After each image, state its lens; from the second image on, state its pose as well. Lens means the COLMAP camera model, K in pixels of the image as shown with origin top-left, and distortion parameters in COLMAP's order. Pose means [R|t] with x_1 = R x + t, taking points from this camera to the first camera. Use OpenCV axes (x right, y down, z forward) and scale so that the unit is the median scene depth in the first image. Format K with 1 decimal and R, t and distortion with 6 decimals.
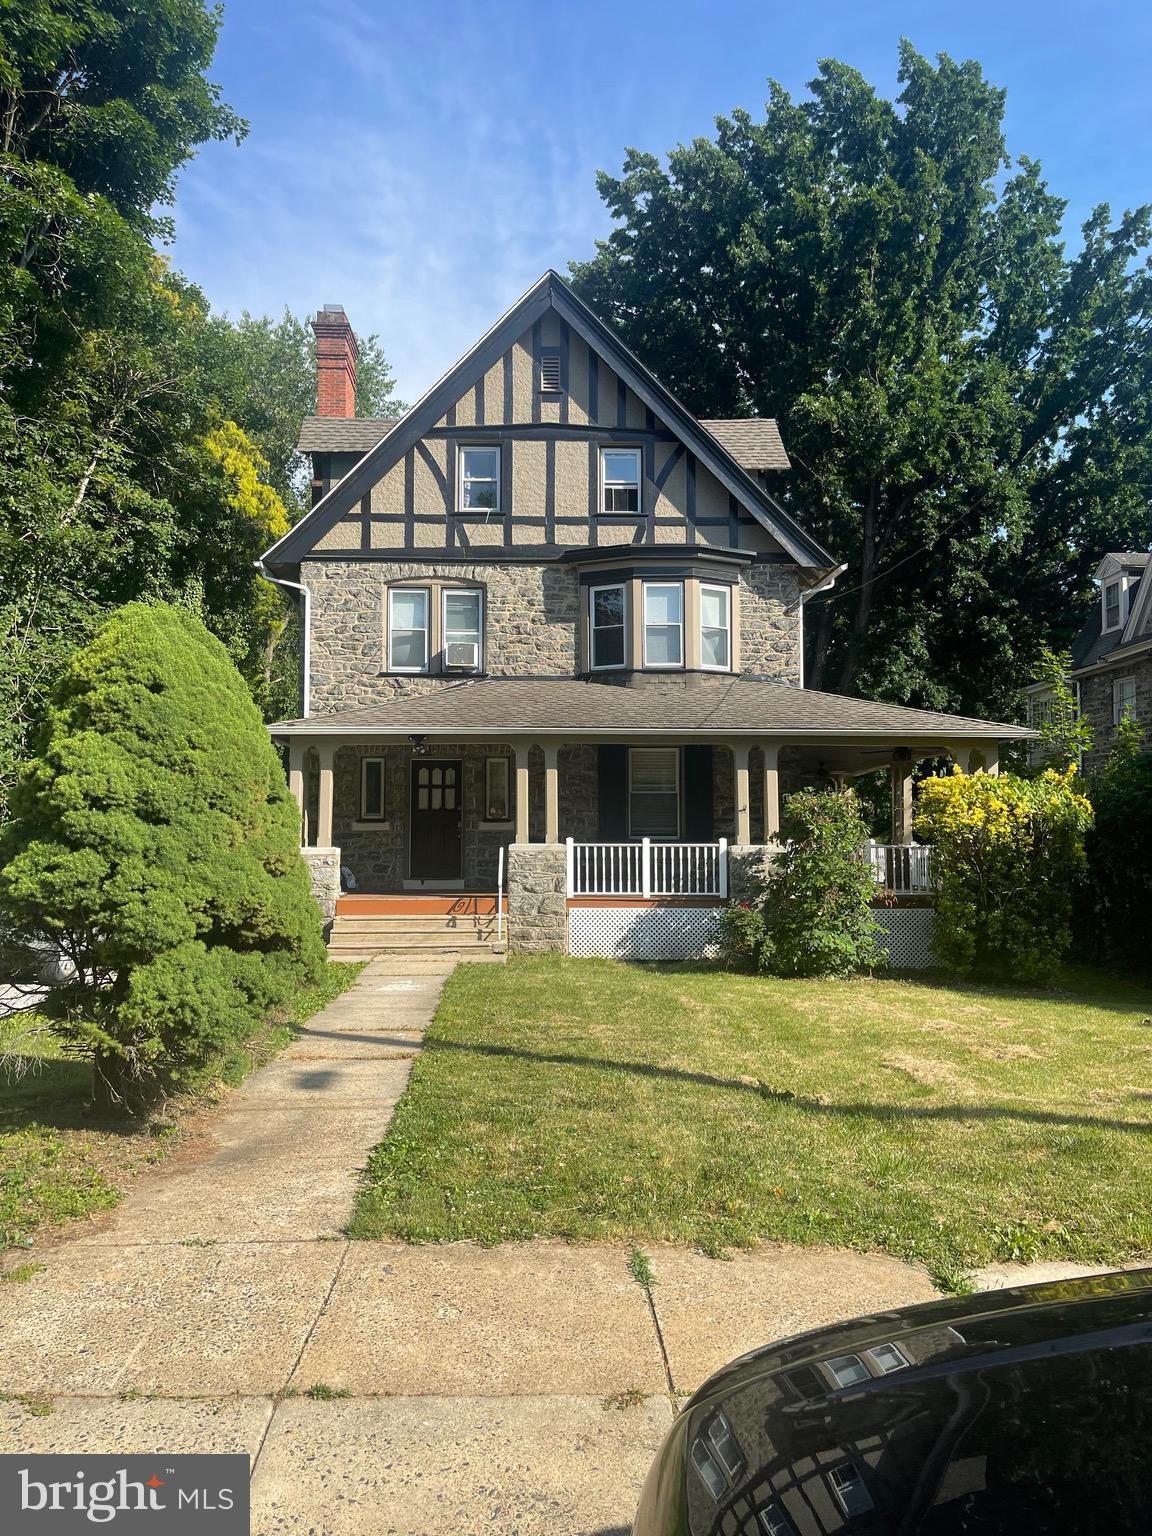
lens RADIAL K [[1123.9, 0, 567.7], [0, 1123.9, 777.3], [0, 0, 1]] dist [0.005091, -0.031112]
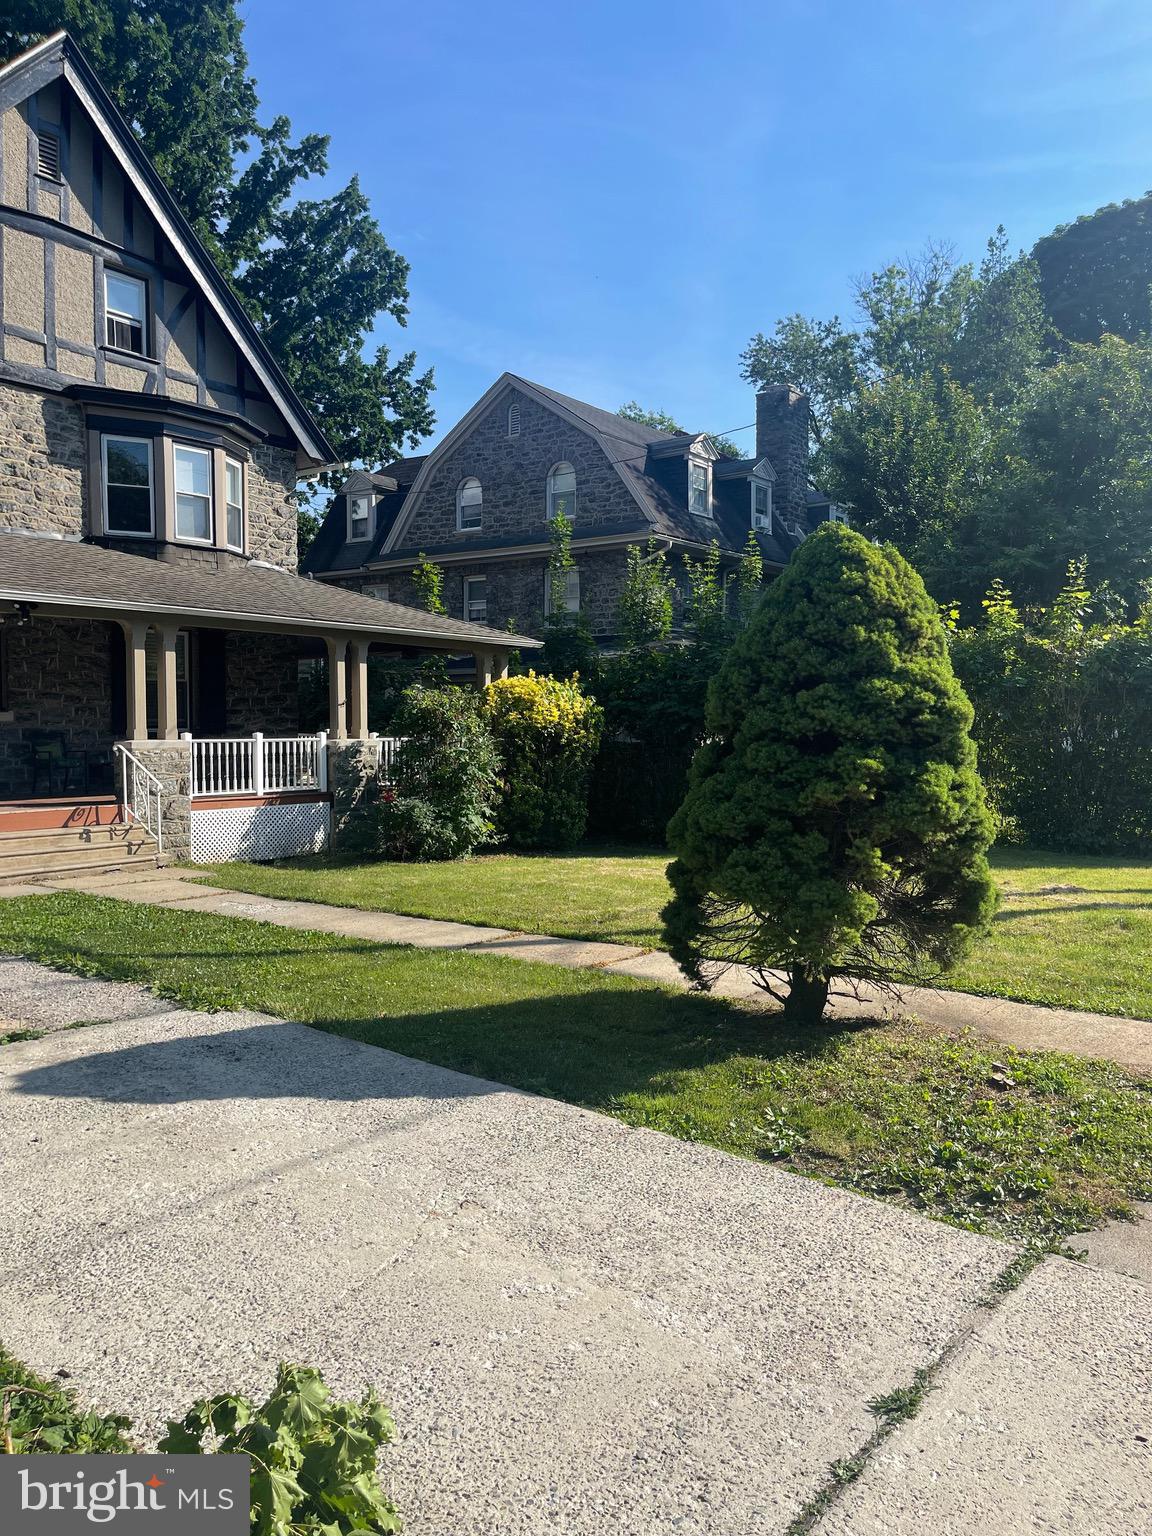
lens RADIAL K [[1123.9, 0, 588.0], [0, 1123.9, 768.3], [0, 0, 1]] dist [0.005091, -0.031112]
pose [[0.623588, -0.030537, 0.781157, -0.418894], [-0.049224, 0.995720, 0.078219, -0.002729], [-0.780202, -0.087229, 0.619416, 0.167655]]
